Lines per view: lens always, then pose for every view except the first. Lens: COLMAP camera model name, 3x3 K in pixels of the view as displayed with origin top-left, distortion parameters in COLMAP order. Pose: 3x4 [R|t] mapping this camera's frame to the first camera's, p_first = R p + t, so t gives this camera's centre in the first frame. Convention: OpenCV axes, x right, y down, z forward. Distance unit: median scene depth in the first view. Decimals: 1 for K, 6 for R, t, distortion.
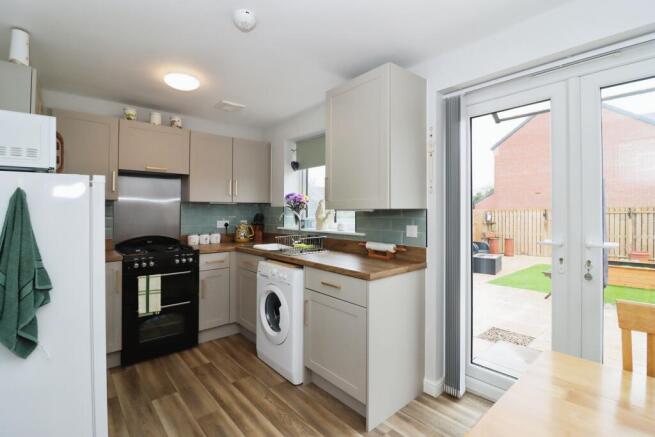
lens RADIAL K [[306.9, 0, 326.9], [0, 306.9, 212.4], [0, 0, 1]] dist [-0.010621, -0.000427]
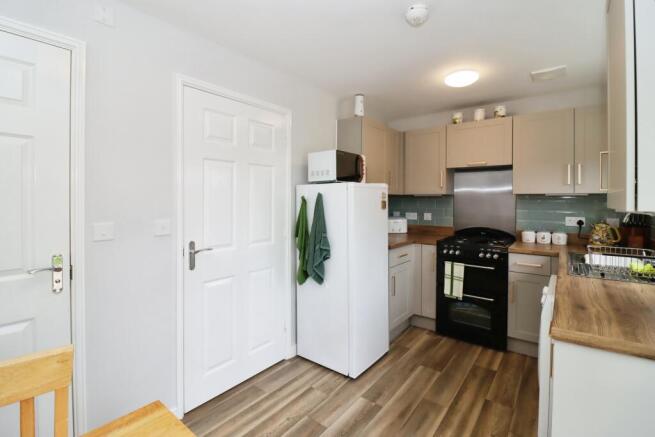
lens RADIAL K [[306.9, 0, 325.2], [0, 306.9, 203.7], [0, 0, 1]] dist [-0.010621, -0.000427]
pose [[0.193772, 0.016370, -0.980910, 0.406650], [-0.006567, 0.999860, 0.015389, -0.020731], [0.981025, 0.003460, 0.193852, 0.321940]]
